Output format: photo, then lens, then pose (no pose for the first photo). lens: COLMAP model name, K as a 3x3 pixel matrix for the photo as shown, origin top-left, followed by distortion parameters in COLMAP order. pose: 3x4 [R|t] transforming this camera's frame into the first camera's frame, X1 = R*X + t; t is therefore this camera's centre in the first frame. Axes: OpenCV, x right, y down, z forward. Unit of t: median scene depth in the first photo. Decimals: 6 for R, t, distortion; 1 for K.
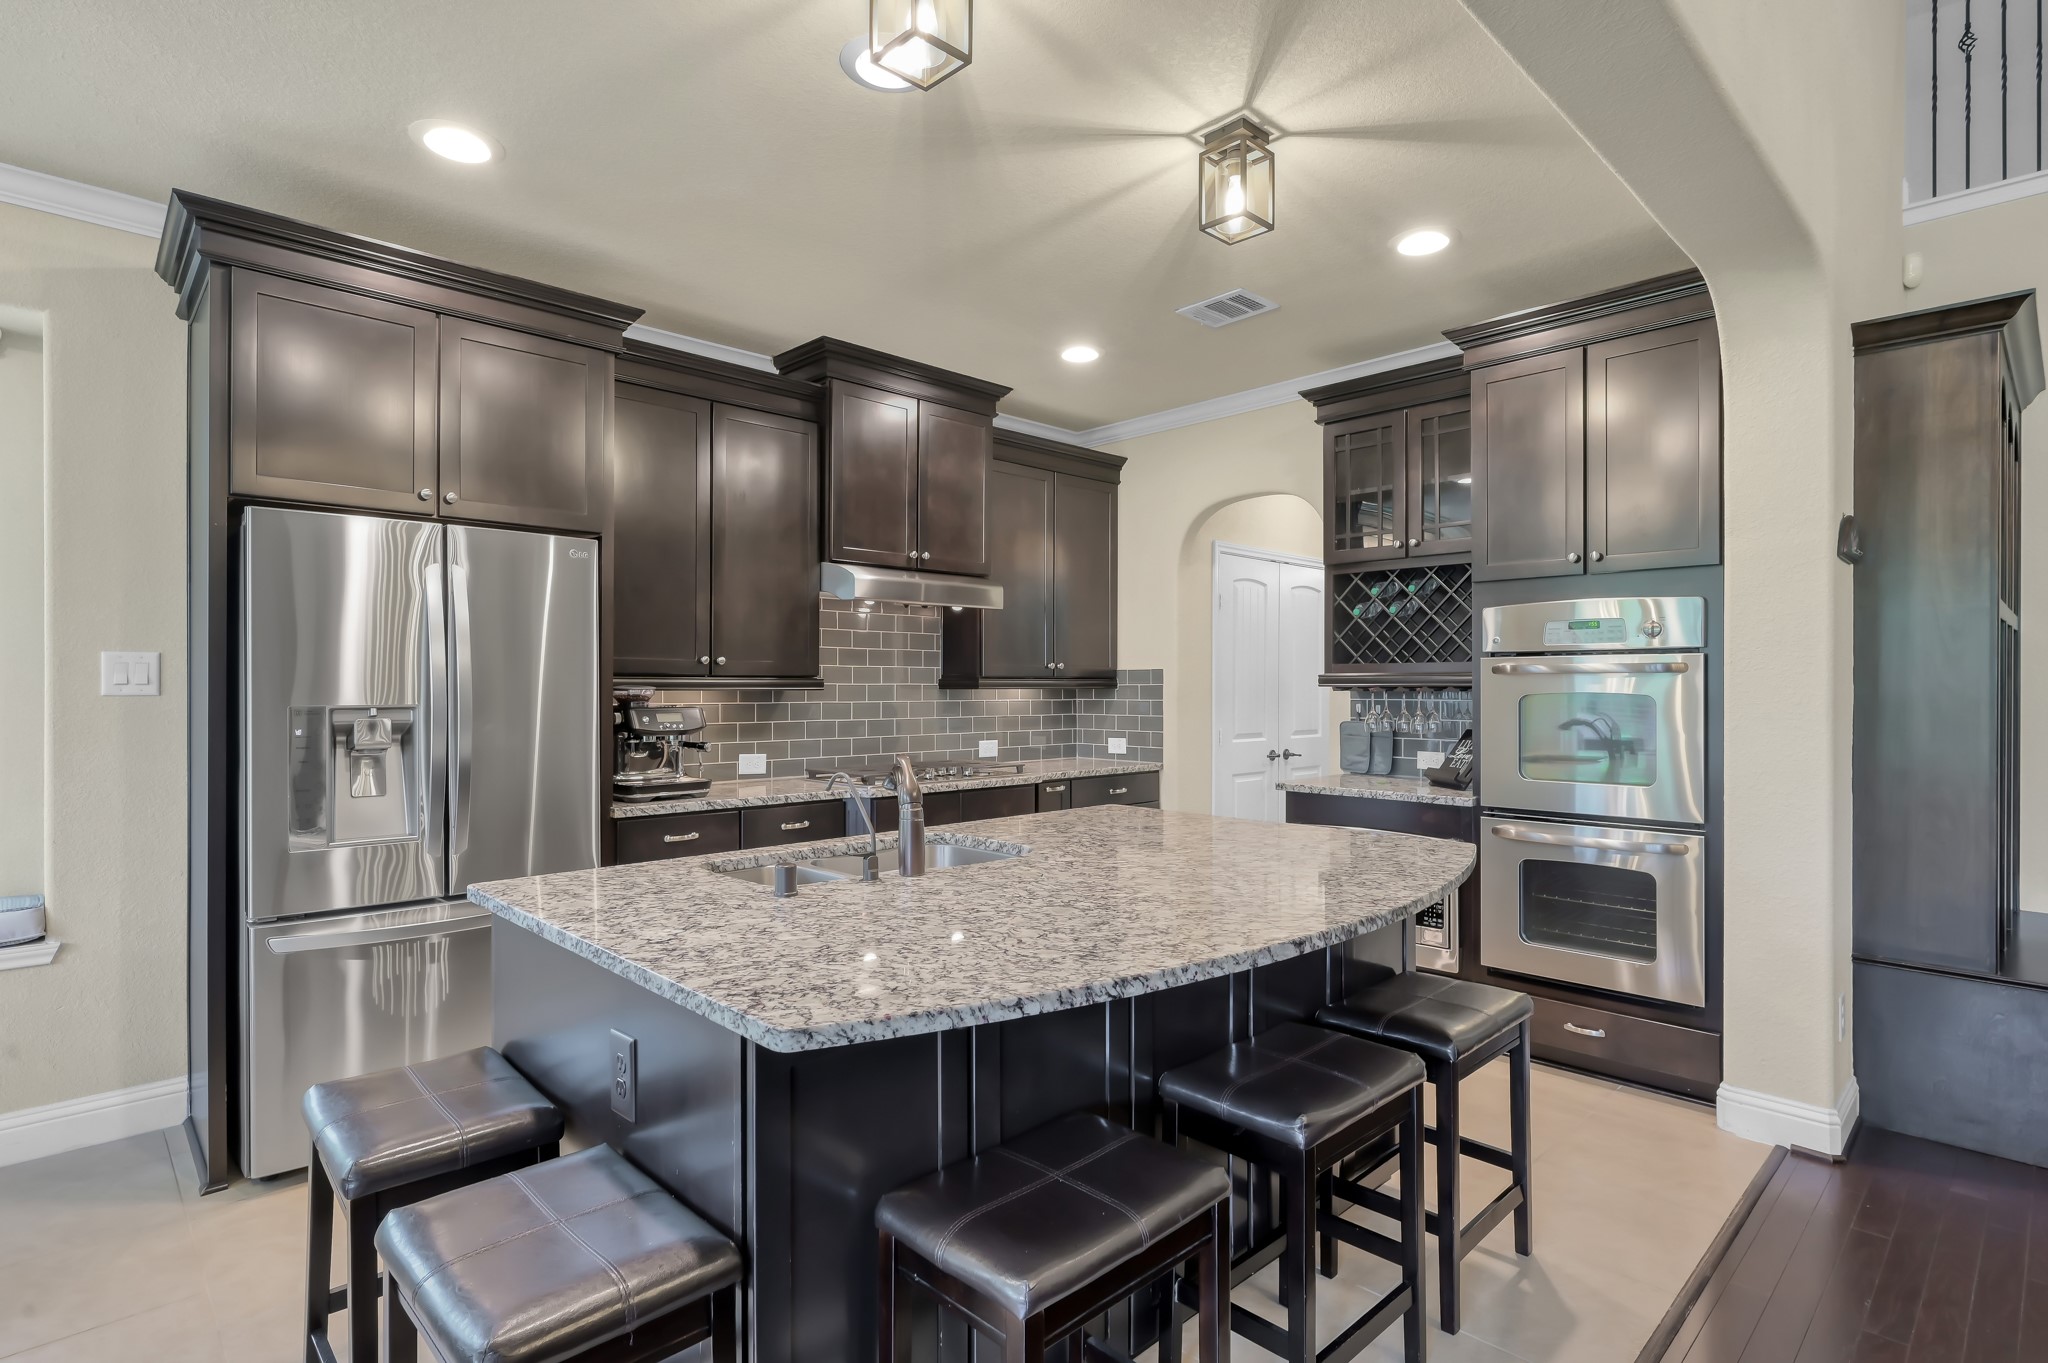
lens RADIAL K [[1032.1, 0, 1026.0], [0, 1032.1, 681.7], [0, 0, 1]] dist [-0.002676, 0.001457]
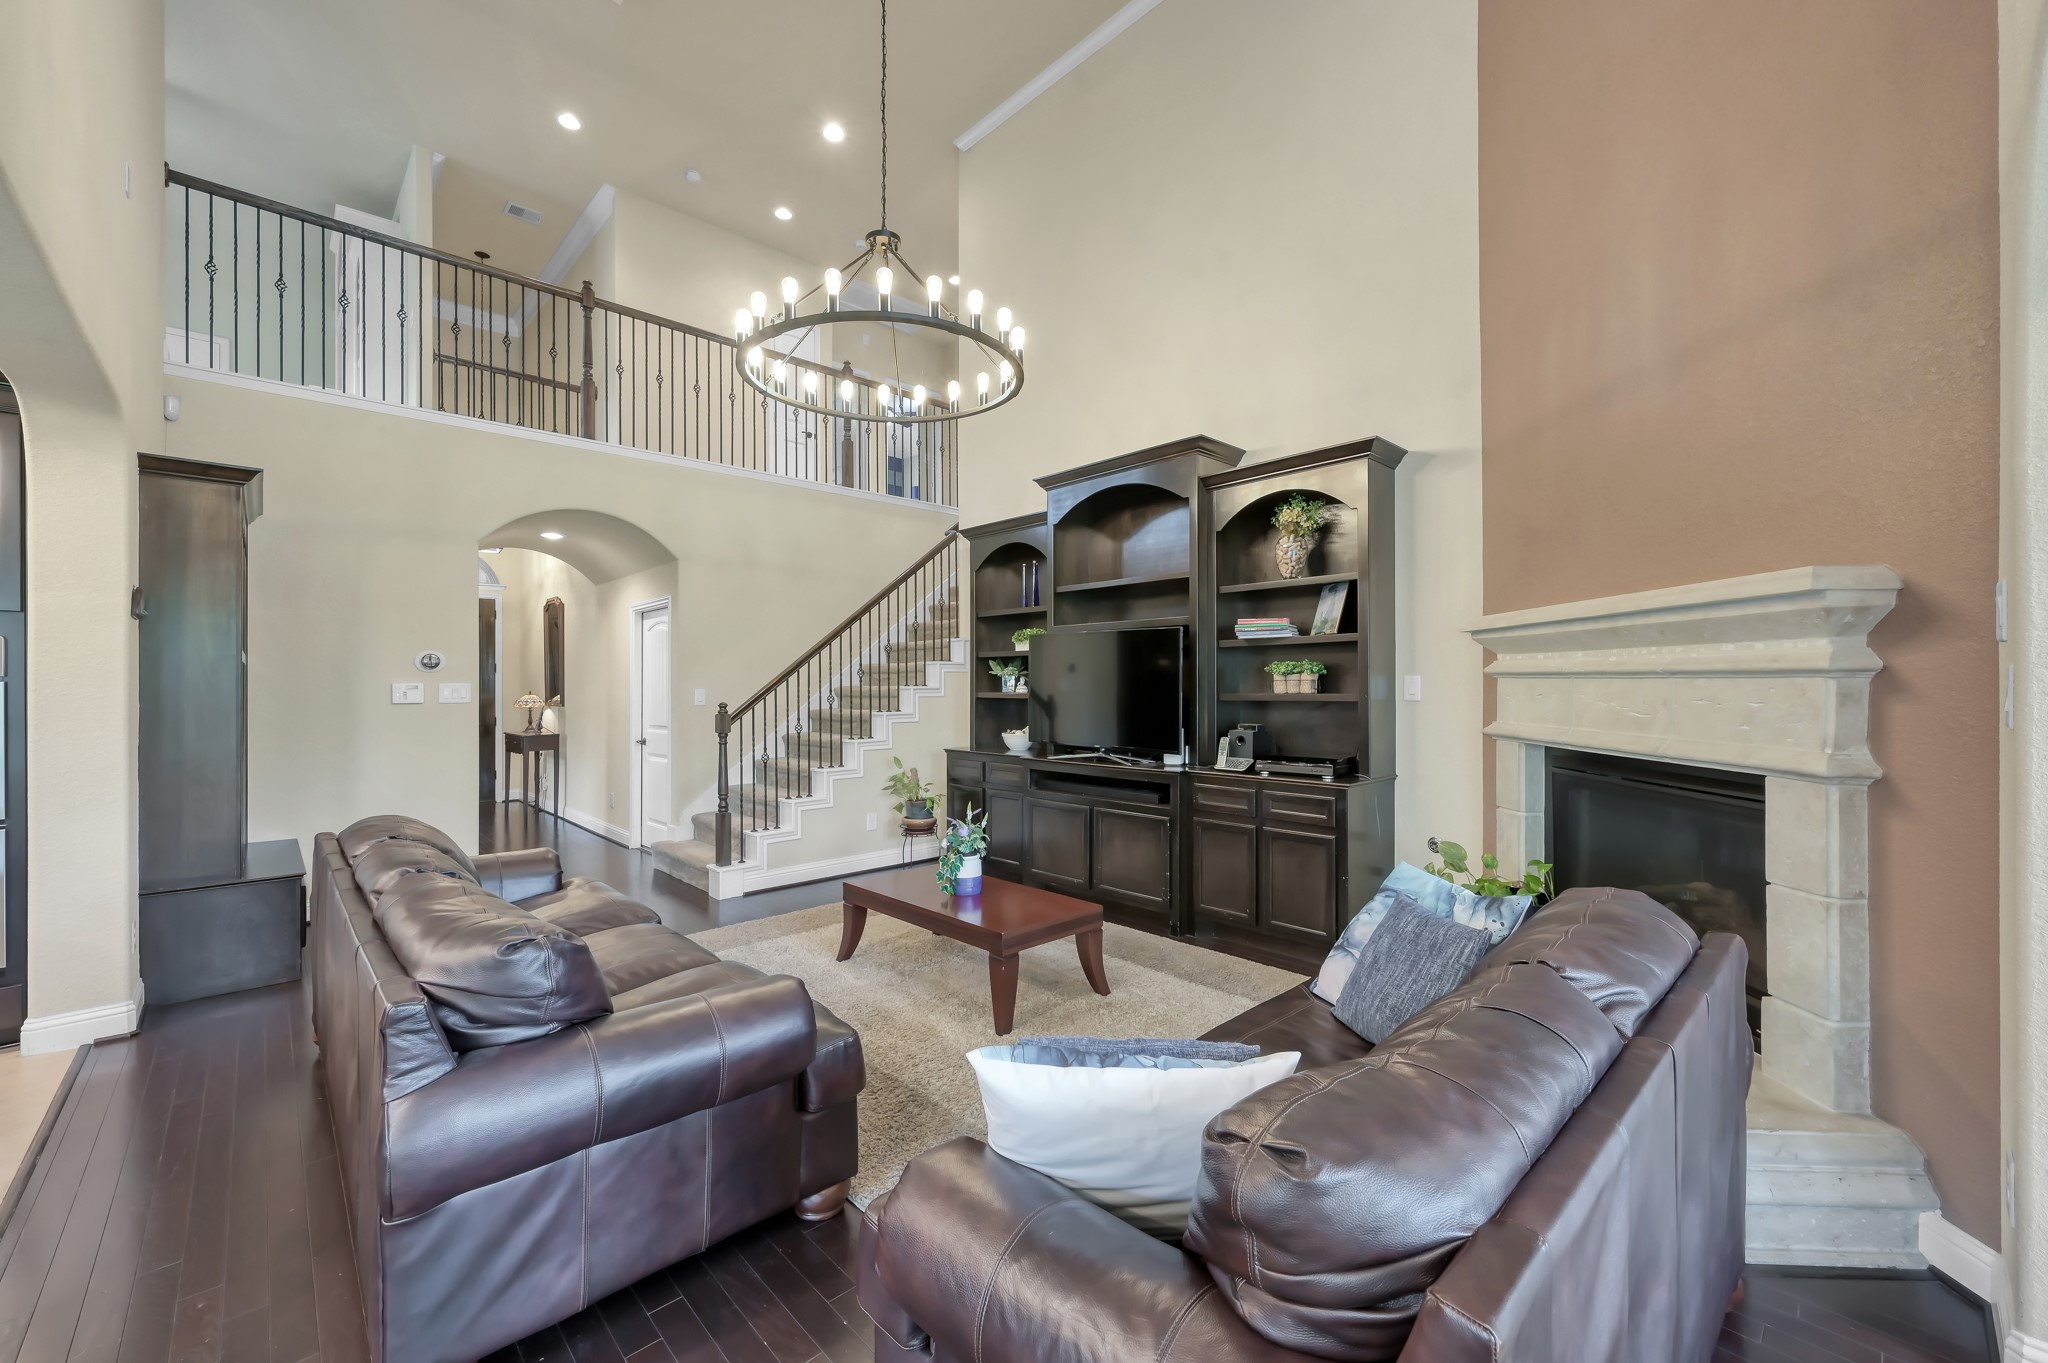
lens RADIAL K [[810.0, 0, 1030.8], [0, 810.0, 685.7], [0, 0, 1]] dist [-0.009780, 0.001917]
pose [[0.012982, -0.001999, 0.999914, -0.230334], [0.002231, 0.999996, 0.001971, -0.016723], [-0.999913, 0.002205, 0.012986, -0.196786]]
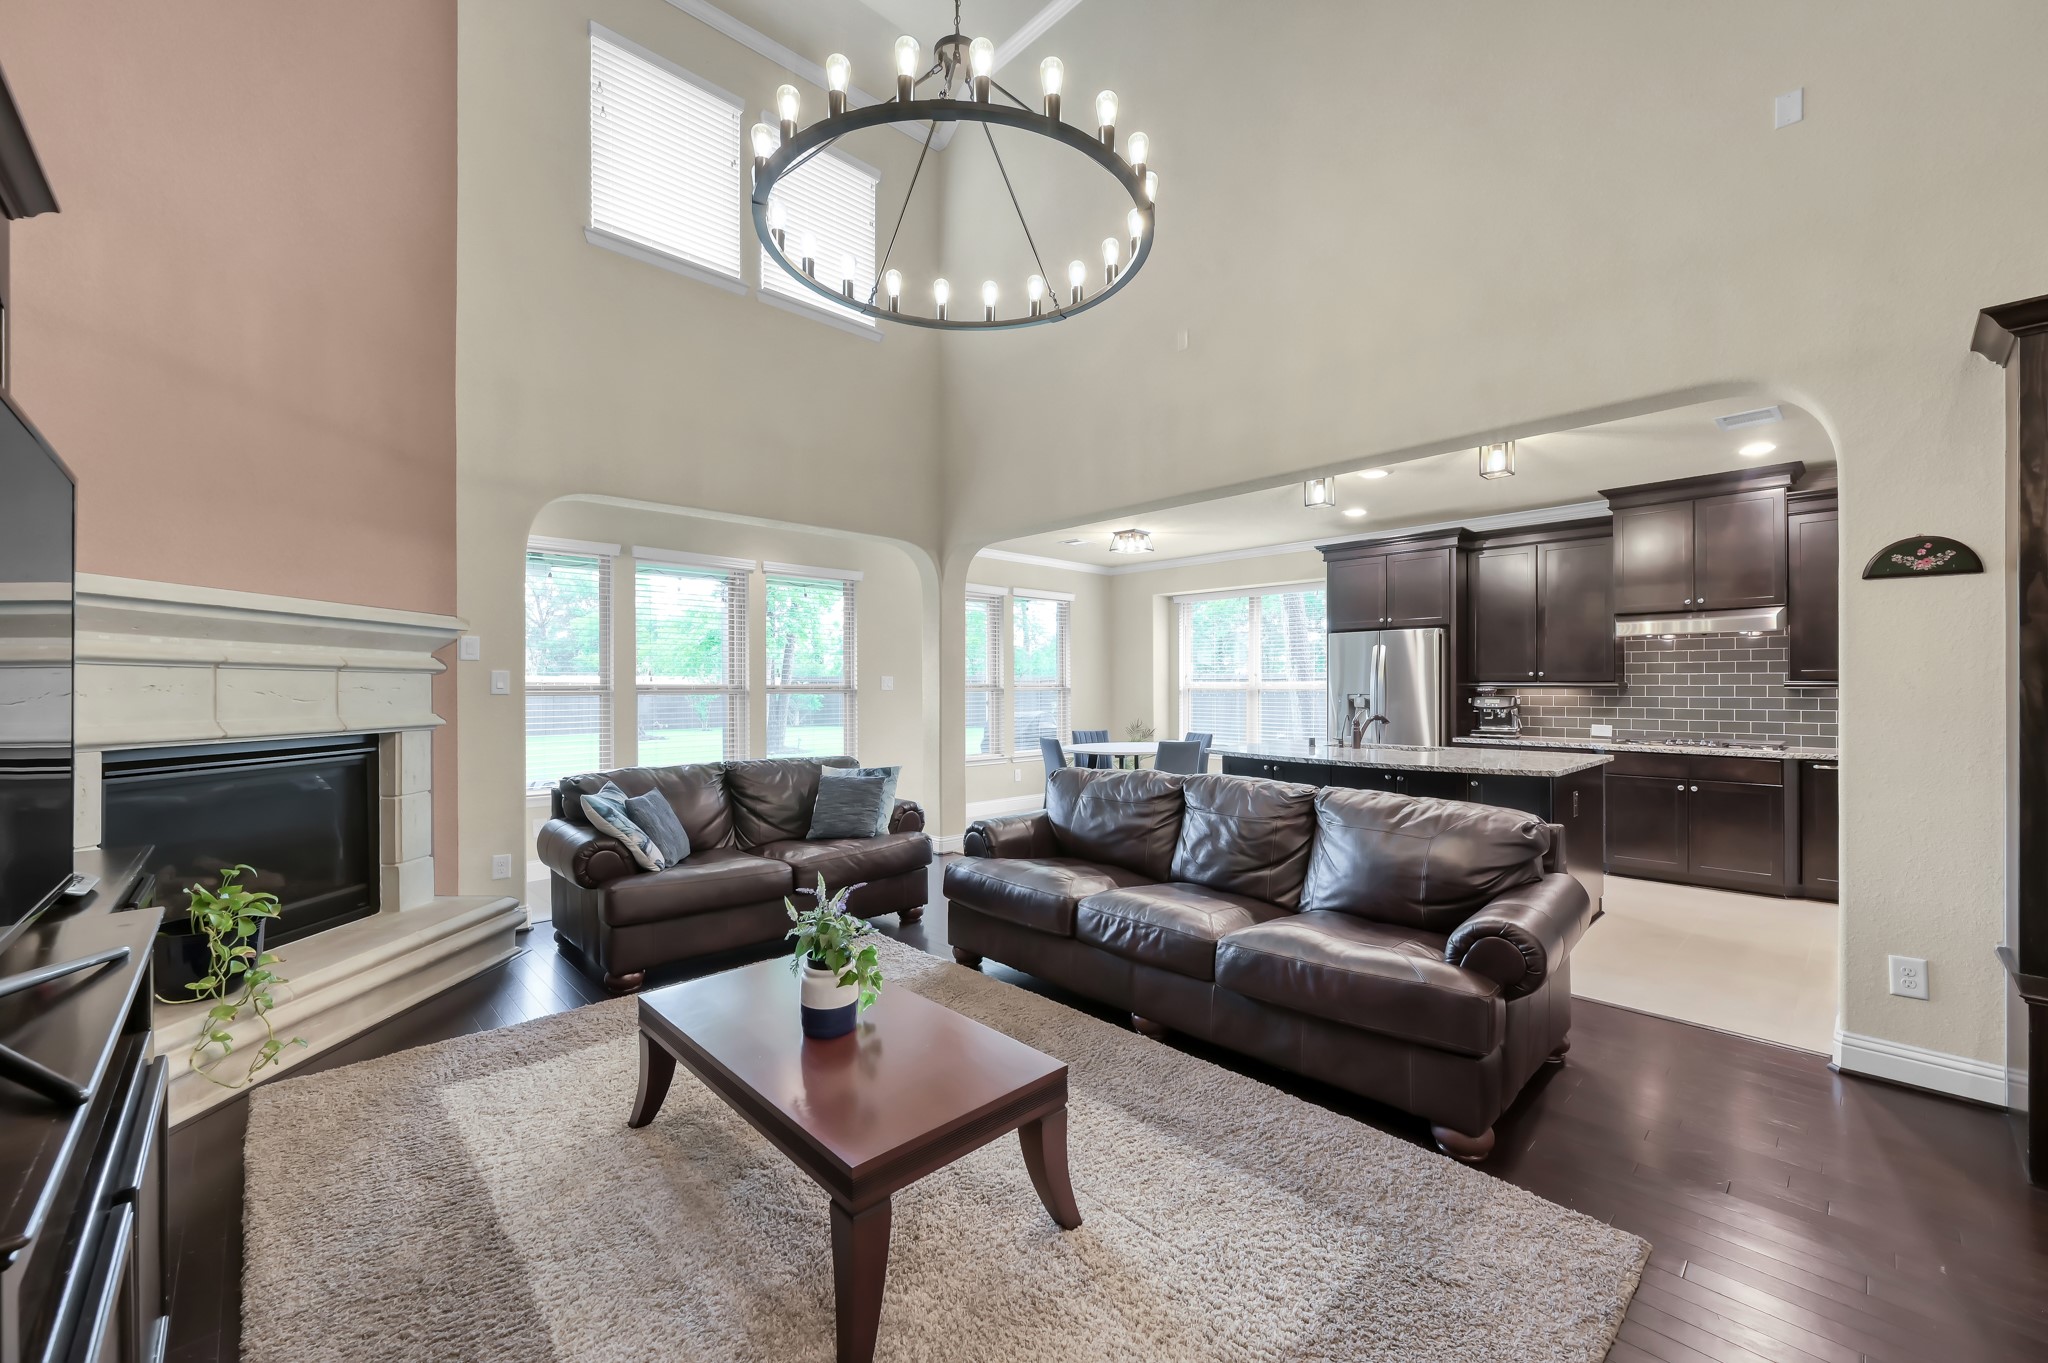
lens RADIAL K [[810.0, 0, 1043.4], [0, 810.0, 687.0], [0, 0, 1]] dist [-0.009780, 0.001917]
pose [[0.017630, 0.000279, -0.999845, 1.301965], [0.005273, 0.999986, 0.000372, -0.001076], [0.999831, -0.005279, 0.017628, 0.019799]]
